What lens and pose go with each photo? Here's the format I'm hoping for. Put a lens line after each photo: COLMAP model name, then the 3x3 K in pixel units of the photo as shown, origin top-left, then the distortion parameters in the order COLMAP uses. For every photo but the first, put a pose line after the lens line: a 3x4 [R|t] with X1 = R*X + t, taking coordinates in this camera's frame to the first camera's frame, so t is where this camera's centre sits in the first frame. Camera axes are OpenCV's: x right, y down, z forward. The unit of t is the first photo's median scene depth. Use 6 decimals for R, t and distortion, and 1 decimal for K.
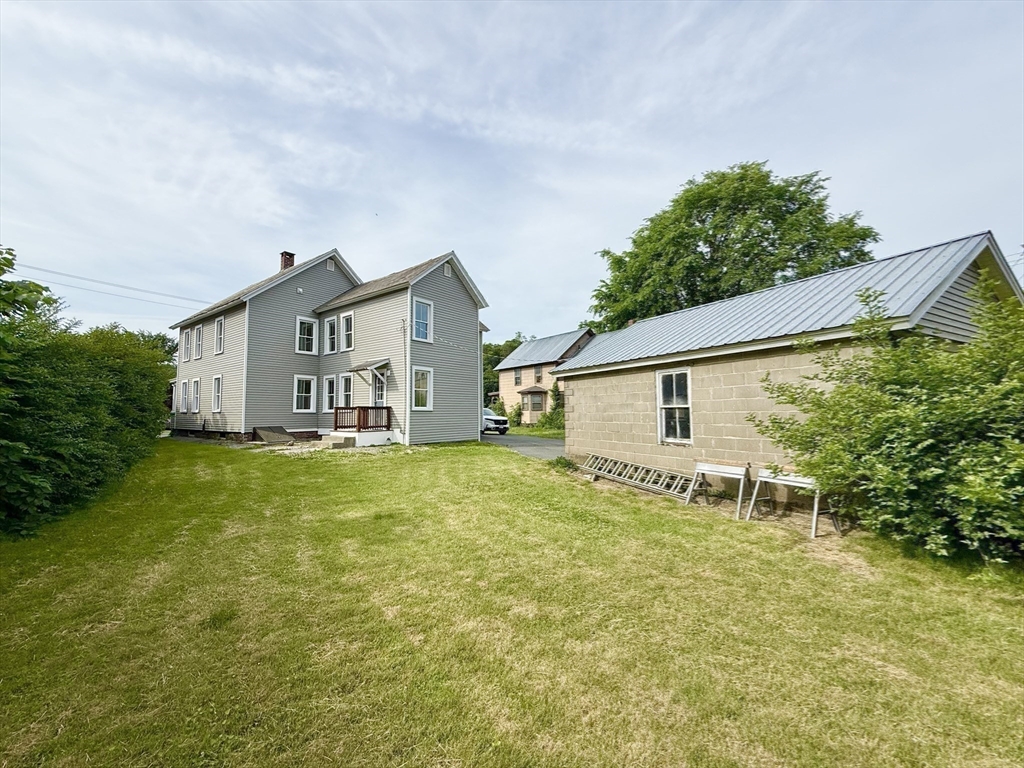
lens RADIAL K [[405.7, 0, 508.5], [0, 405.7, 383.7], [0, 0, 1]] dist [-0.003574, -0.000795]
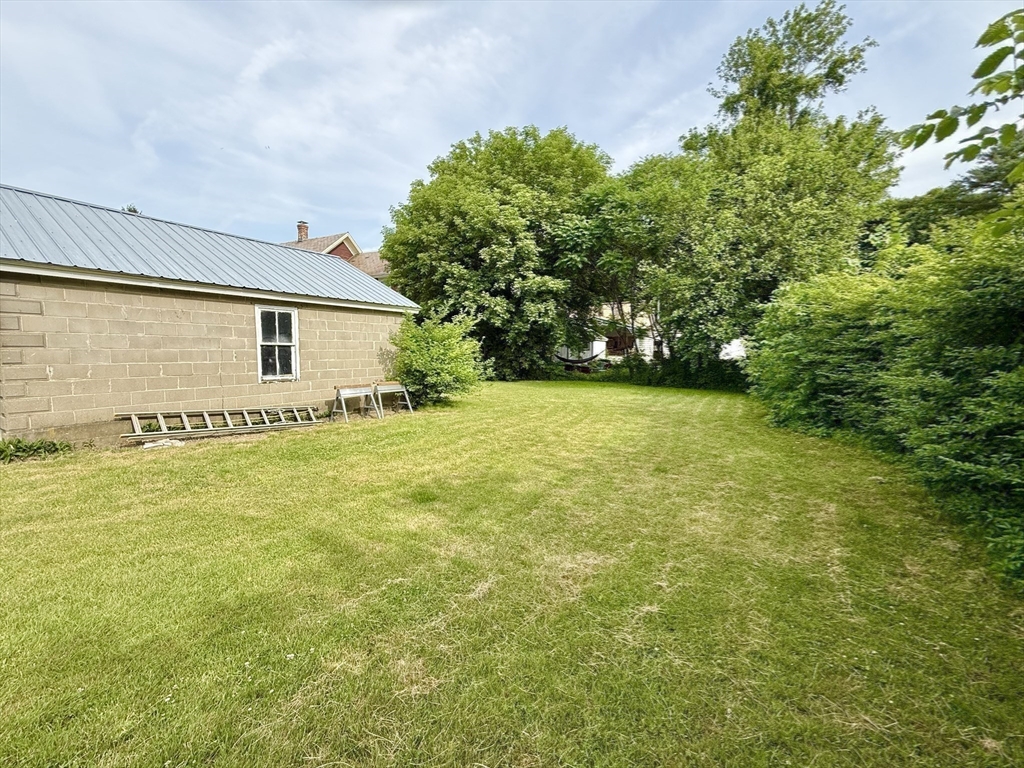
lens RADIAL K [[405.7, 0, 509.4], [0, 405.7, 383.8], [0, 0, 1]] dist [-0.003574, -0.000795]
pose [[-0.436923, -0.066340, 0.897049, -0.765497], [-0.066649, 0.996923, 0.041263, 0.074515], [-0.897026, -0.041759, -0.440000, 0.918386]]
